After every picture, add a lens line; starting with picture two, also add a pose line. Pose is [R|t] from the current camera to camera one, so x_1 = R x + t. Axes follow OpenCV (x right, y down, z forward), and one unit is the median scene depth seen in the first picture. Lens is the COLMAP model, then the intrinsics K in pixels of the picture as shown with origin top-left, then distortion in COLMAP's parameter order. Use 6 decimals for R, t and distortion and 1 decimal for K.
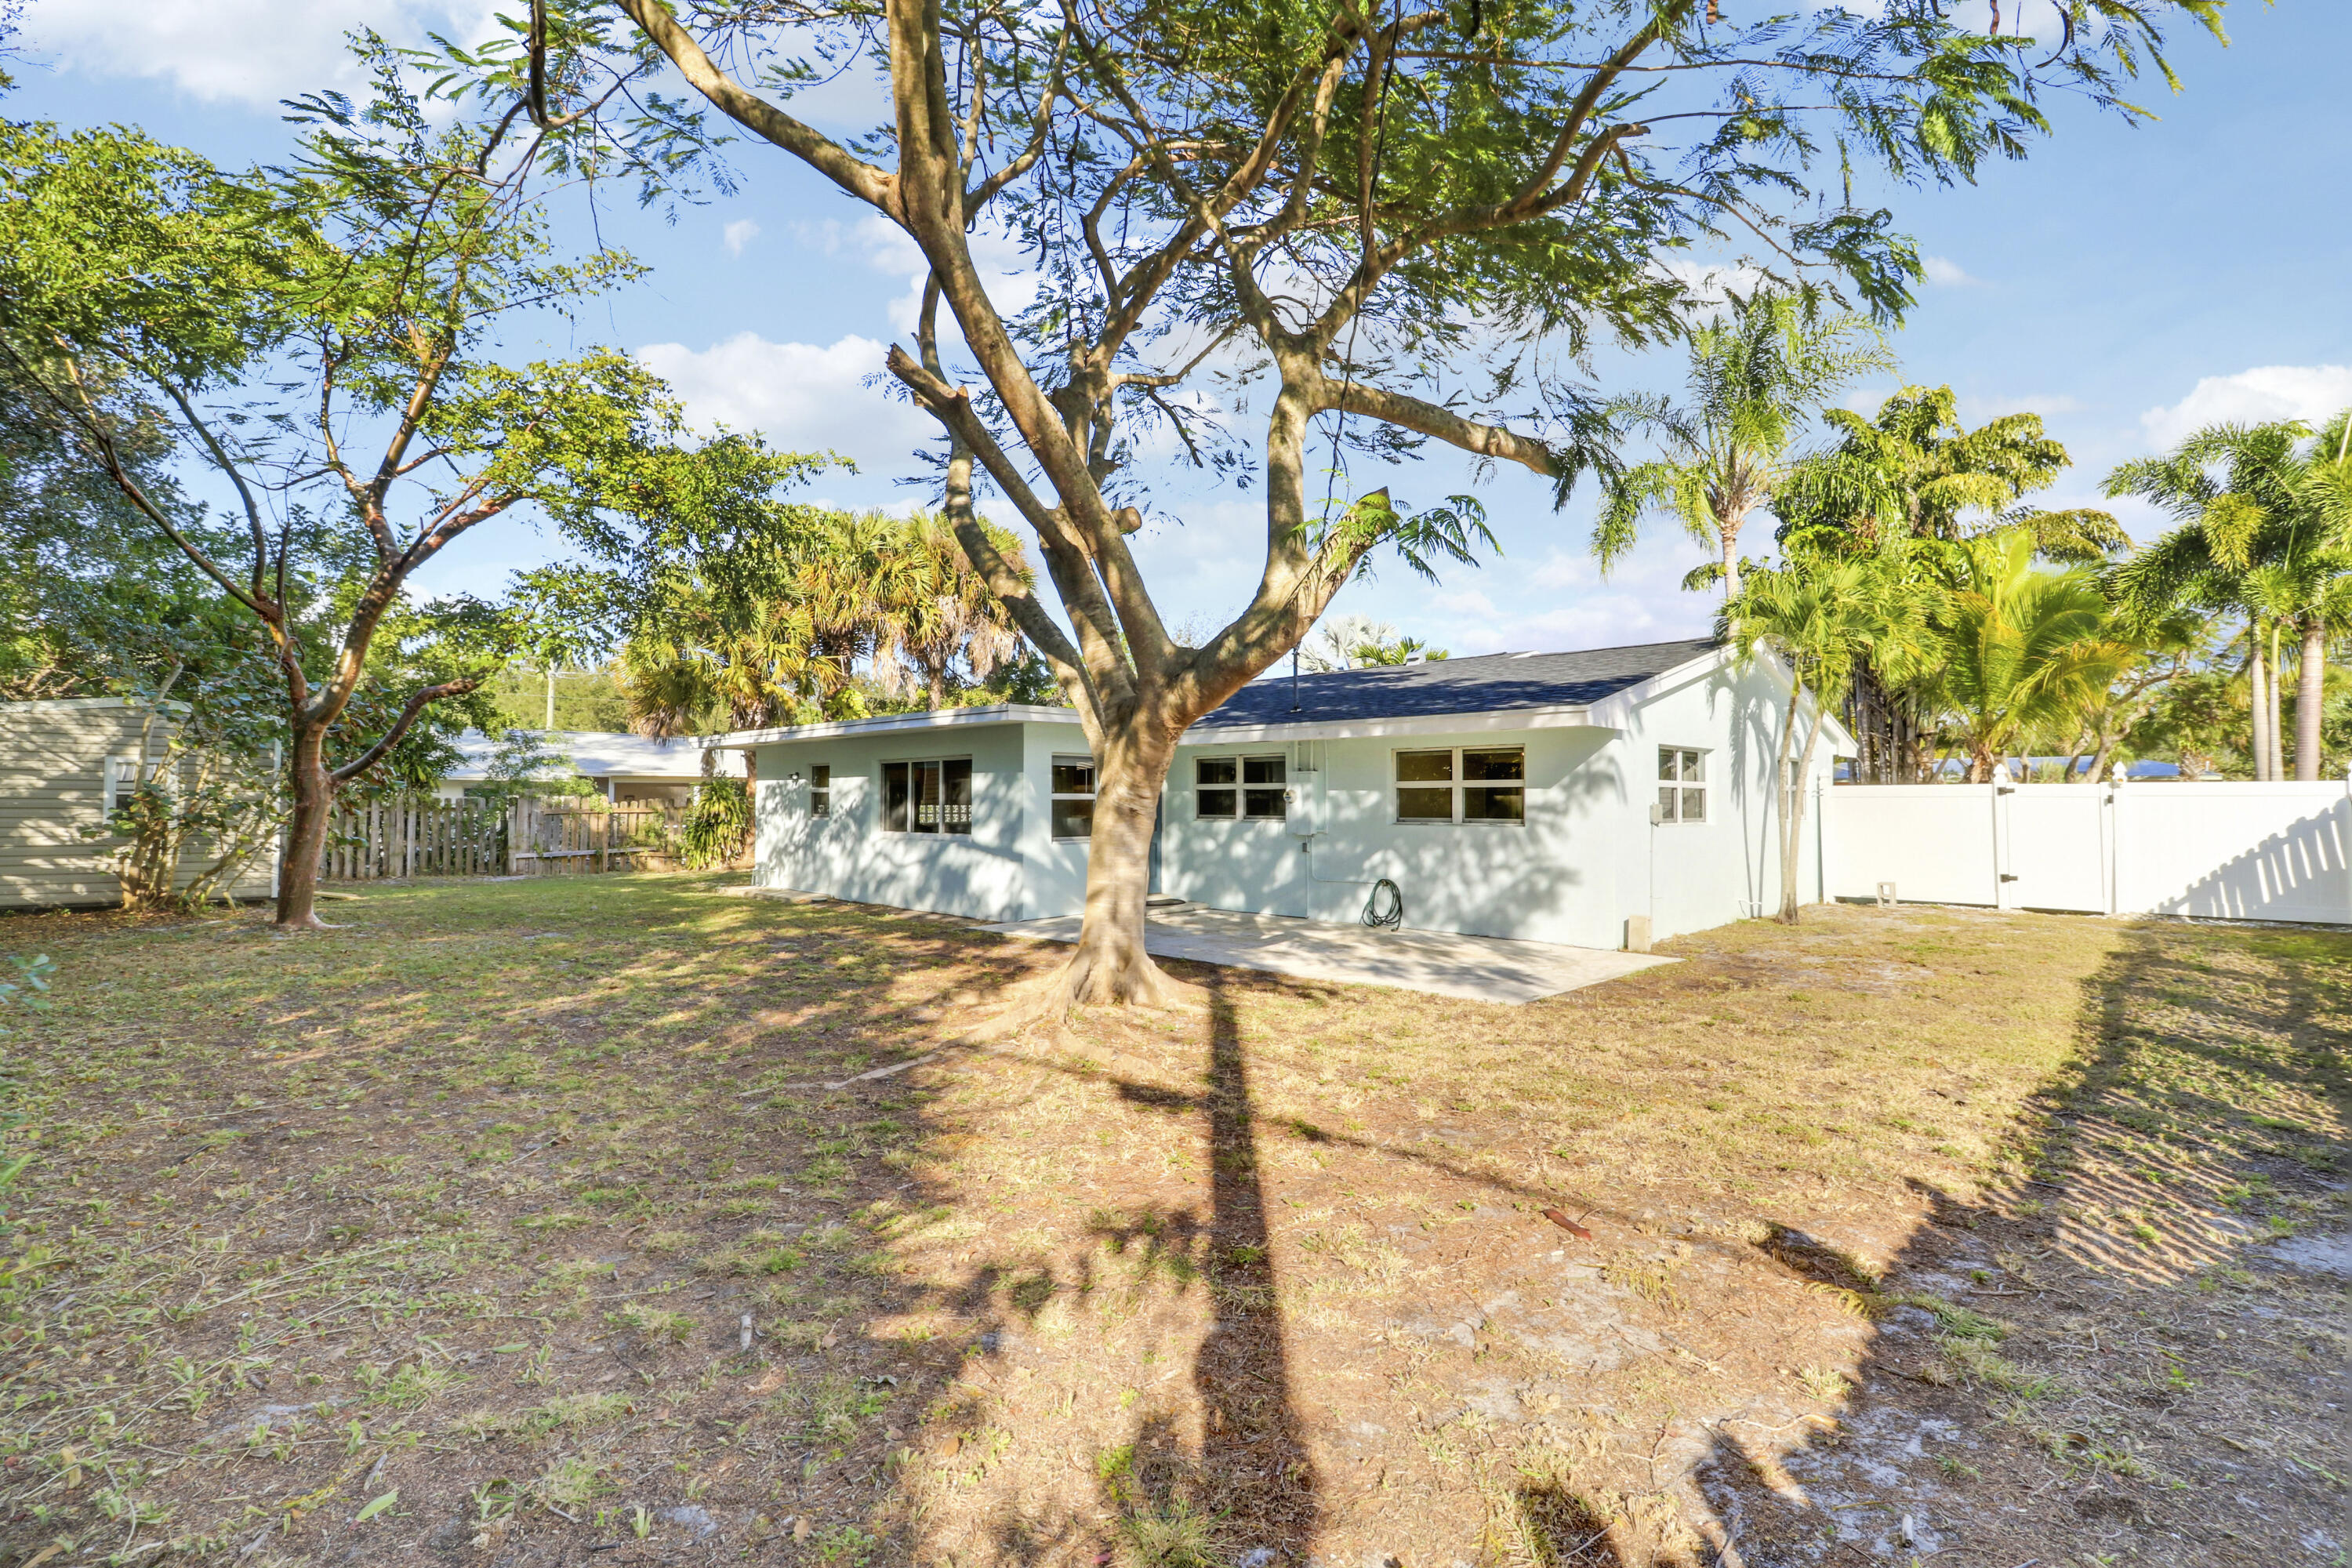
lens RADIAL K [[1052.0, 0, 1173.0], [0, 1052.0, 775.7], [0, 0, 1]] dist [-0.000898, 0.000108]
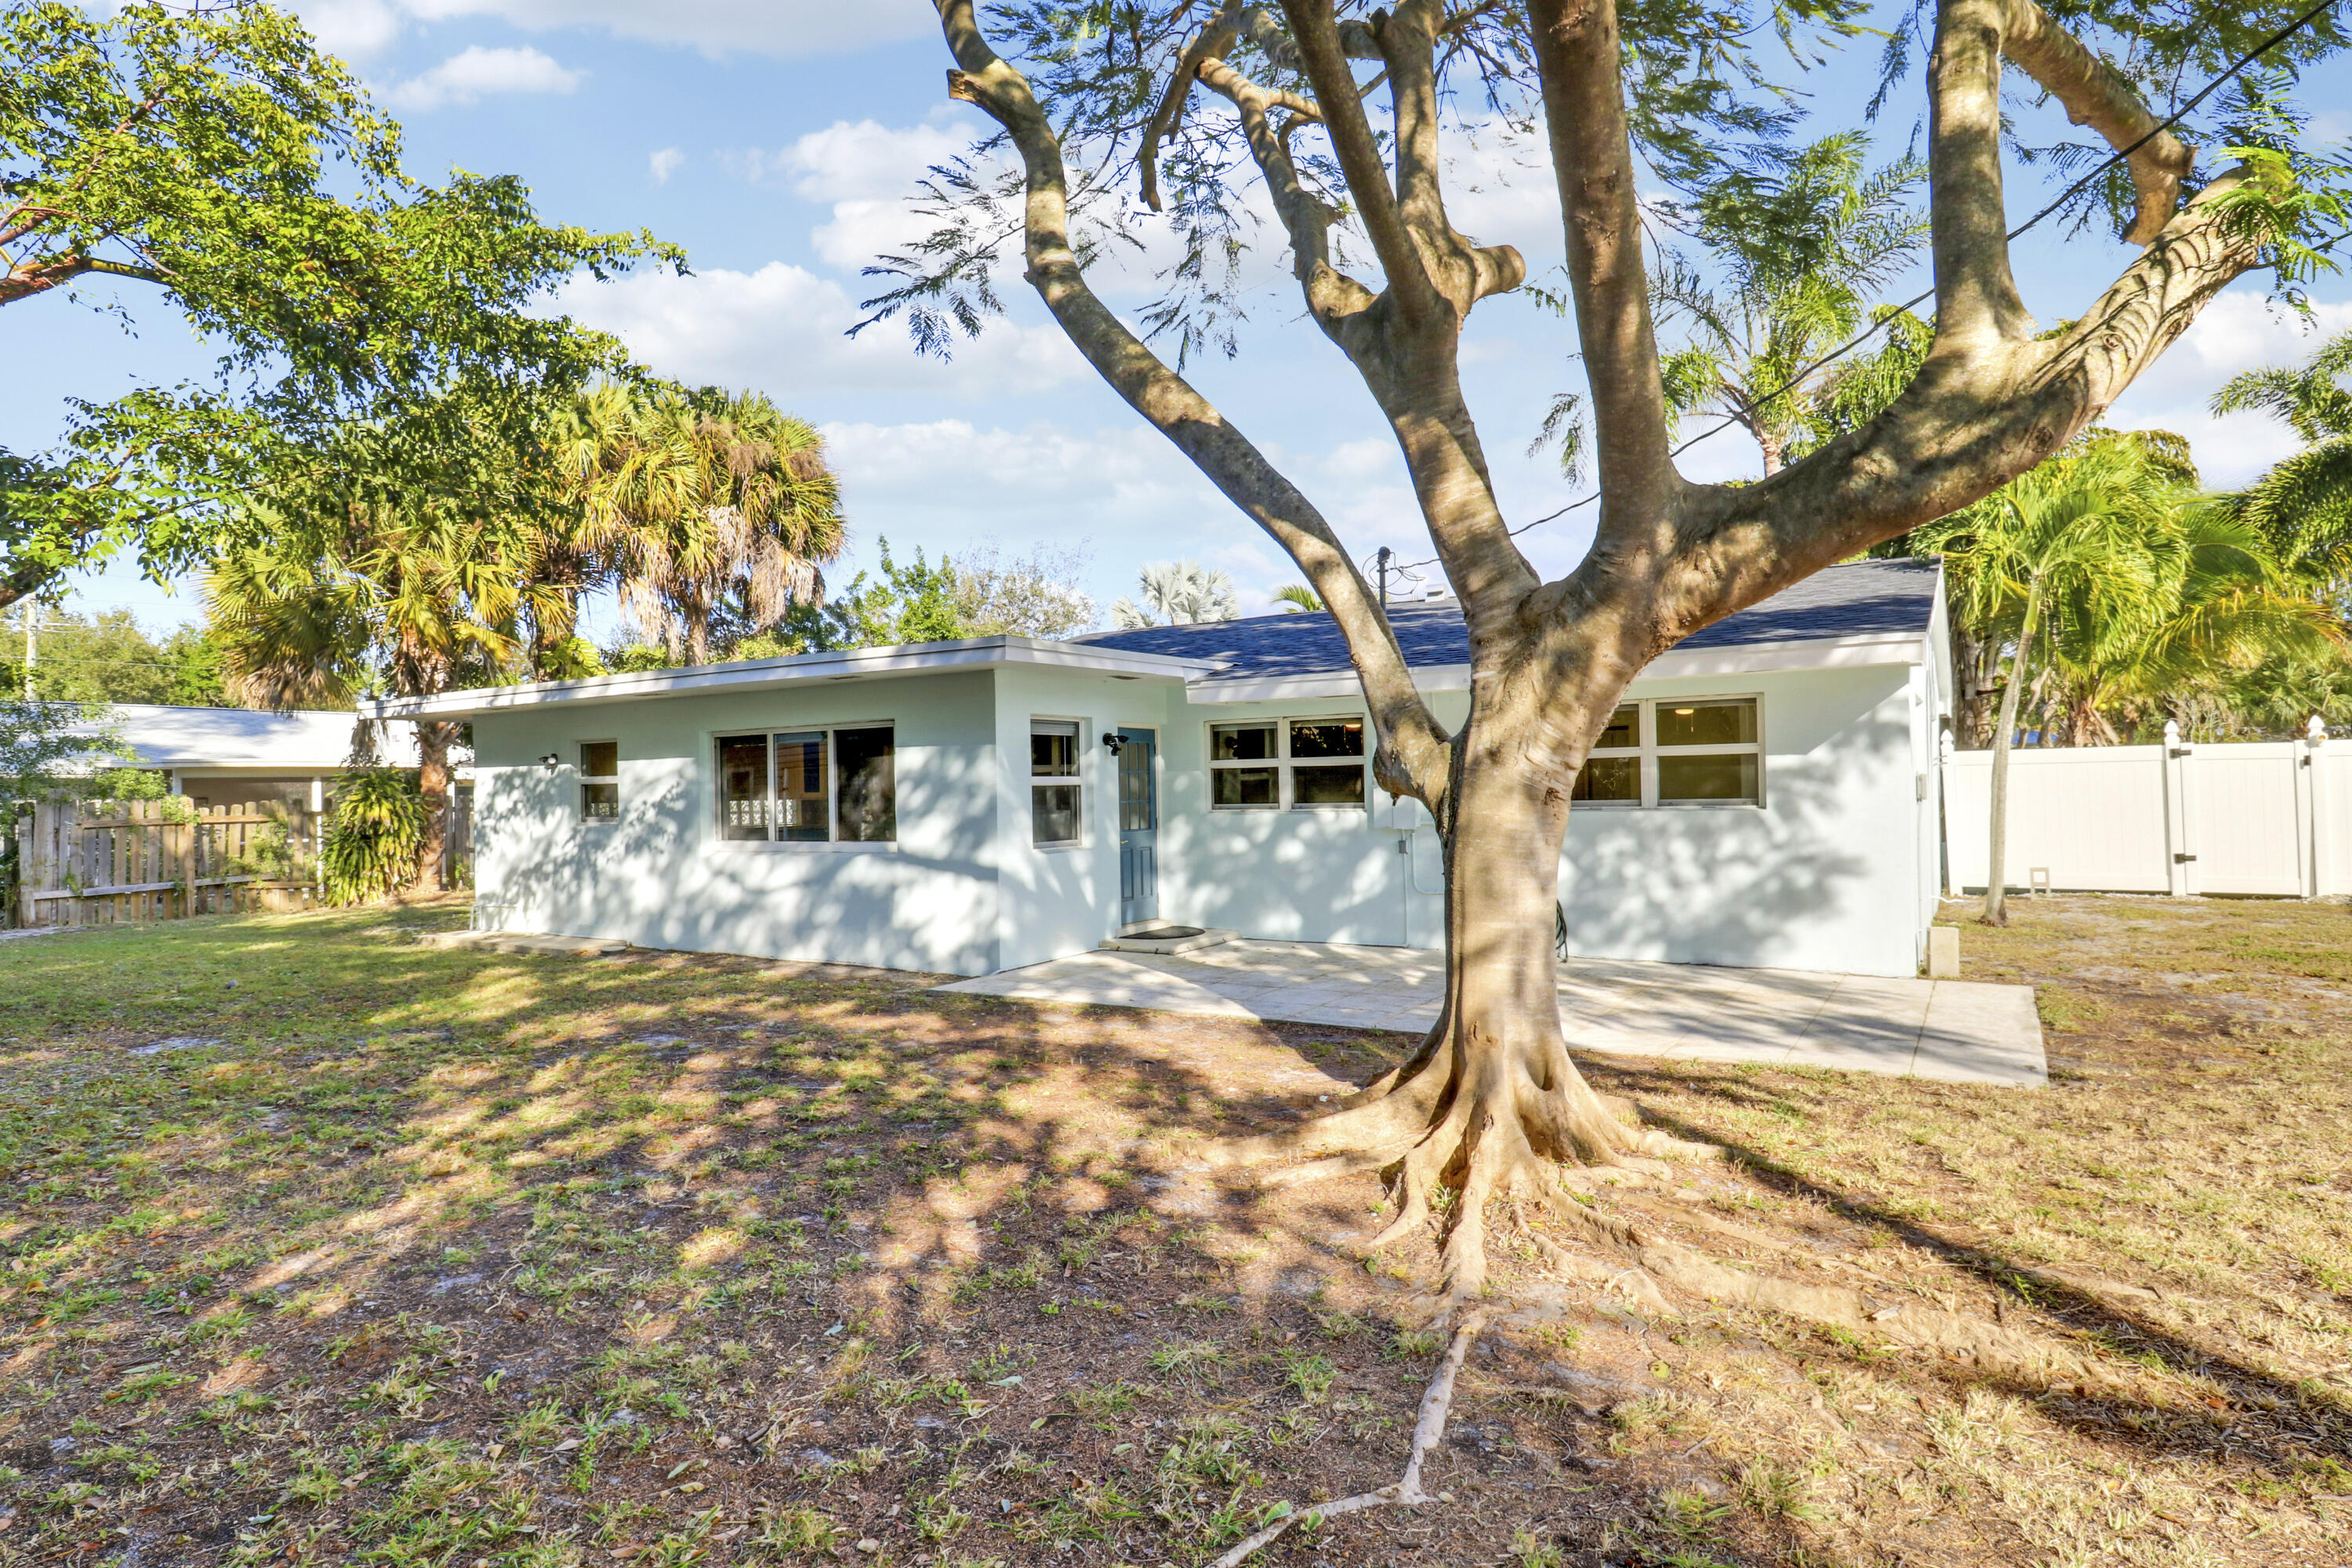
lens RADIAL K [[1255.2, 0, 1179.3], [0, 1255.2, 784.6], [0, 0, 1]] dist [0.006113, -0.002563]
pose [[0.976435, -0.018274, 0.215038, -0.160652], [0.014358, 0.999702, 0.019758, 0.007014], [-0.215335, -0.016205, 0.976406, 0.167489]]
